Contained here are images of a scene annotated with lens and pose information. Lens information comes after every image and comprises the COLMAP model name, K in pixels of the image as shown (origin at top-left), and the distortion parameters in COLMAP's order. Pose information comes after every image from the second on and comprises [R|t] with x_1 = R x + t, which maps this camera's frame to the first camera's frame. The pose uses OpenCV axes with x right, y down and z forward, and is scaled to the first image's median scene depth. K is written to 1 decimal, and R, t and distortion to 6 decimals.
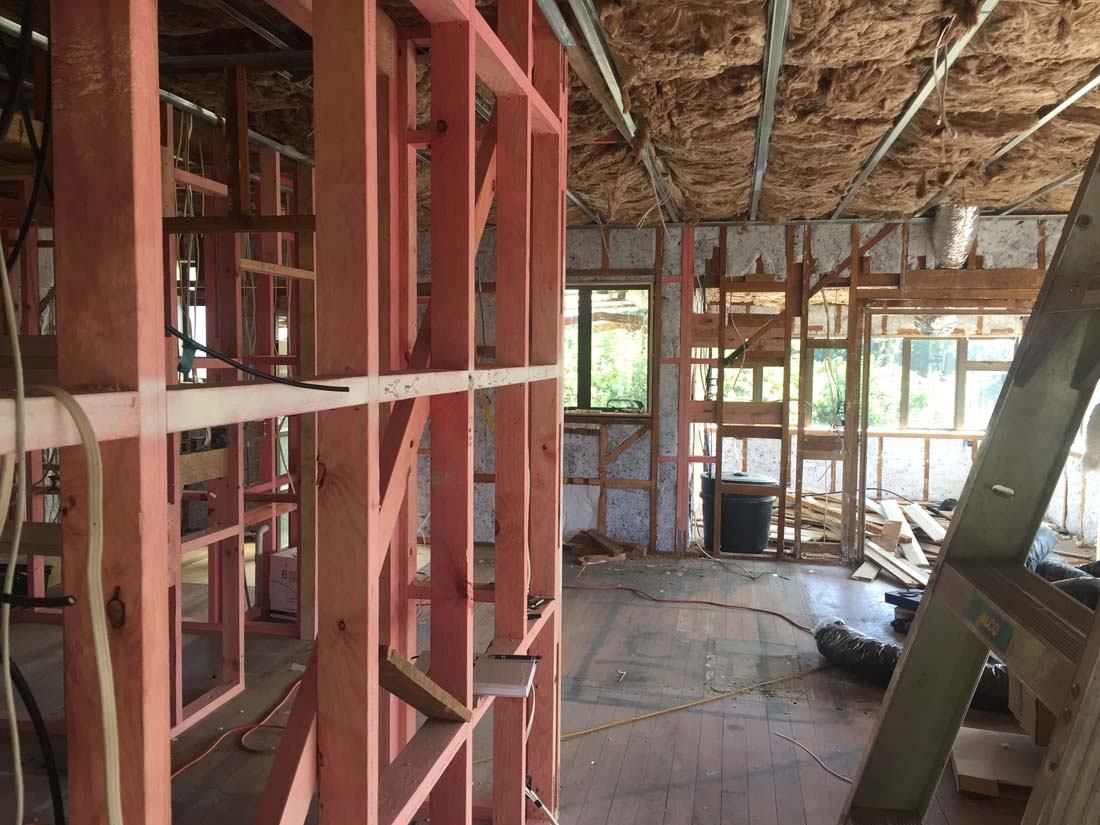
lens RADIAL K [[935.5, 0, 546.8], [0, 935.5, 413.7], [0, 0, 1]] dist [0.032962, -0.019362]
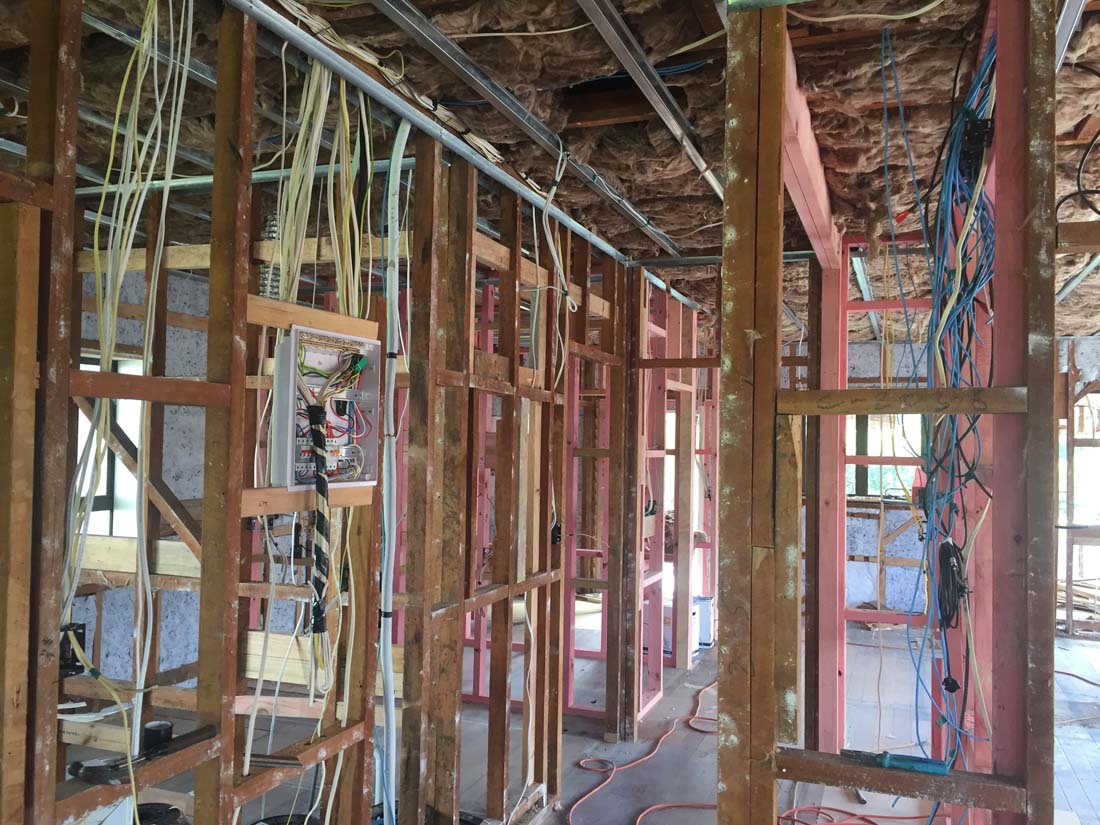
lens RADIAL K [[935.5, 0, 552.5], [0, 935.5, 410.7], [0, 0, 1]] dist [0.032962, -0.019362]
pose [[0.985951, 0.004493, -0.166975, -0.149721], [-0.021314, 0.994851, -0.099086, 0.013471], [0.165670, 0.101253, 0.980970, -0.225707]]
